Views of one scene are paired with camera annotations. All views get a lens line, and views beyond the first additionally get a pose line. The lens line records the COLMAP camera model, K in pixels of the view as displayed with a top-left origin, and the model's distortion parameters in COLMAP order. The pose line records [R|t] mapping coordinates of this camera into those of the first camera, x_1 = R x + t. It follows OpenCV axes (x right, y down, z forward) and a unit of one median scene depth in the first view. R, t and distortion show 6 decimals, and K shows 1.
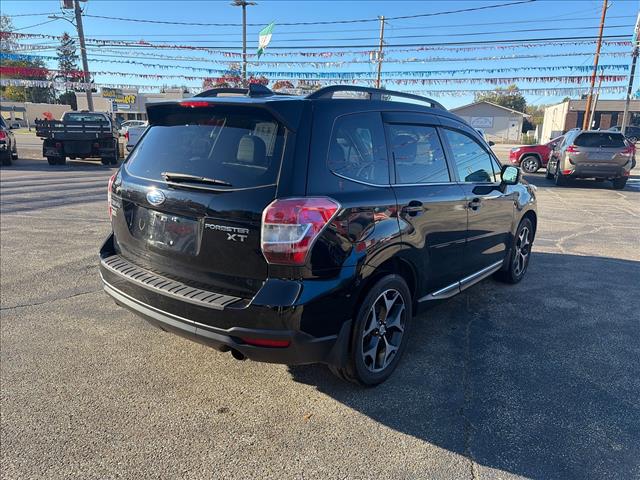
lens RADIAL K [[489.3, 0, 320.0], [0, 489.3, 240.0], [0, 0, 1]] dist [0.018436, 0.000772]
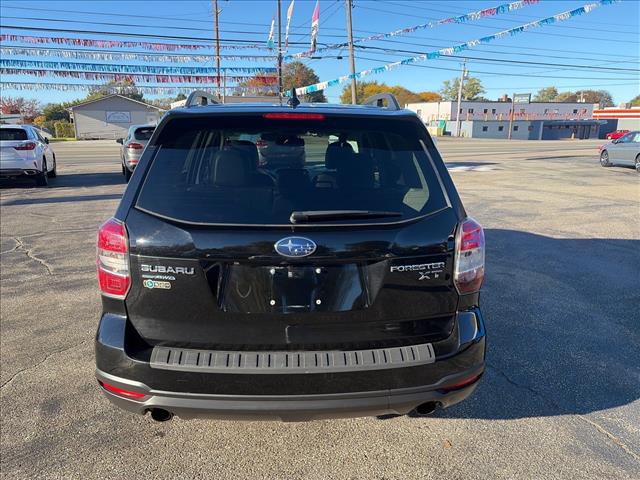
lens RADIAL K [[489.3, 0, 320.0], [0, 489.3, 240.0], [0, 0, 1]] dist [0.018436, 0.000772]
pose [[0.747049, -0.177155, 0.640729, -0.107424], [0.170959, 0.982618, 0.072357, -0.020113], [-0.642410, 0.055484, 0.764350, 0.059139]]
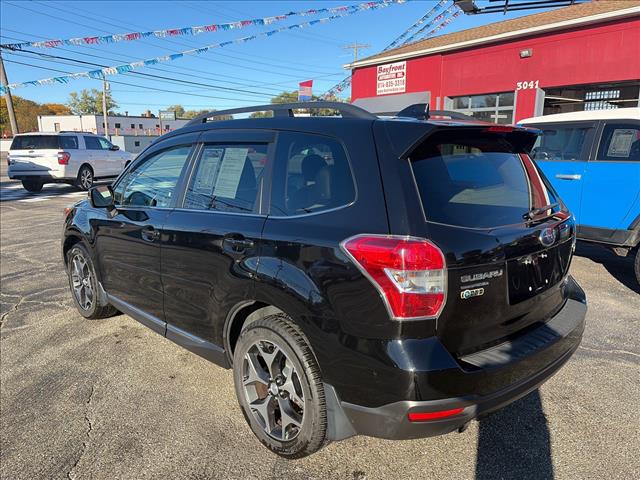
lens RADIAL K [[489.3, 0, 320.0], [0, 489.3, 240.0], [0, 0, 1]] dist [0.018436, 0.000772]
pose [[0.145193, -0.223326, 0.963869, -0.169000], [0.230602, 0.955001, 0.186535, -0.046048], [-0.962155, 0.195187, 0.190159, 0.165963]]
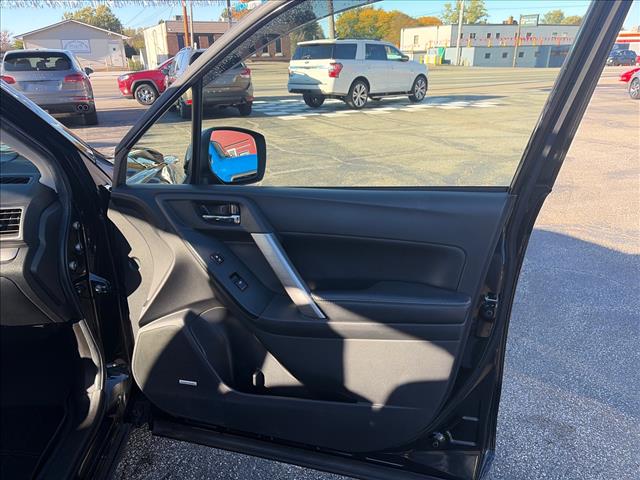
lens RADIAL K [[489.3, 0, 320.0], [0, 489.3, 240.0], [0, 0, 1]] dist [0.018436, 0.000772]
pose [[0.740772, -0.267883, 0.616031, 0.067613], [0.181571, 0.962758, 0.200321, -0.029915], [-0.646752, -0.036538, 0.761825, 0.164906]]
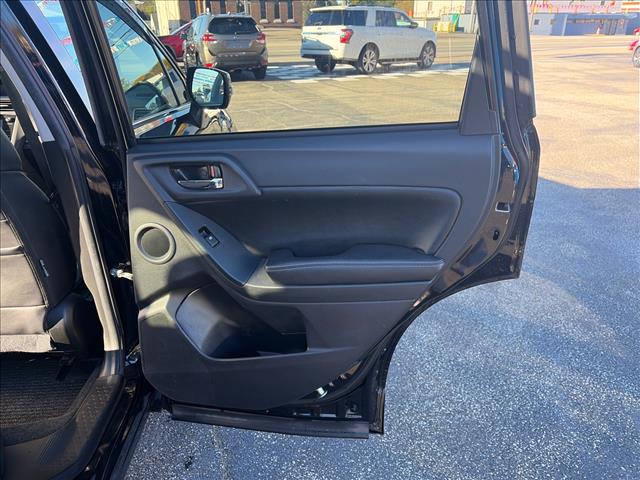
lens RADIAL K [[493.1, 0, 324.7], [0, 493.1, 229.7], [0, 0, 1]] dist [0.016260, 0.000622]
pose [[0.750397, -0.282683, 0.597490, 0.032708], [0.173056, 0.956427, 0.235158, -0.021878], [-0.637931, -0.073063, 0.766620, 0.125868]]
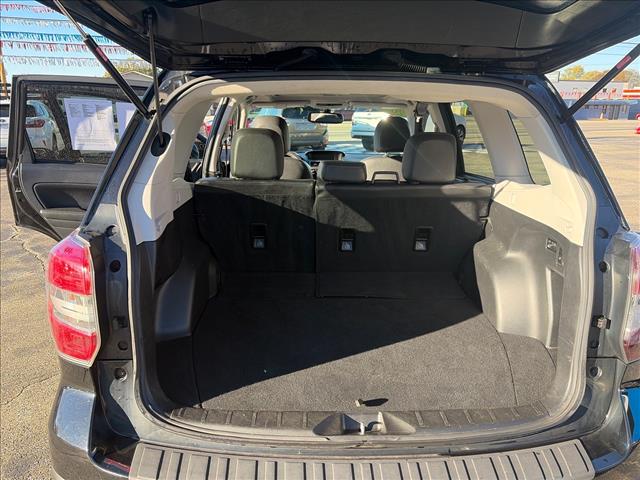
lens RADIAL K [[489.3, 0, 320.0], [0, 489.3, 240.0], [0, 0, 1]] dist [0.018436, 0.000772]
pose [[0.770239, -0.192713, 0.607942, -0.086650], [0.161683, 0.981116, 0.106159, -0.025835], [-0.616920, 0.016526, 0.786852, 0.096652]]
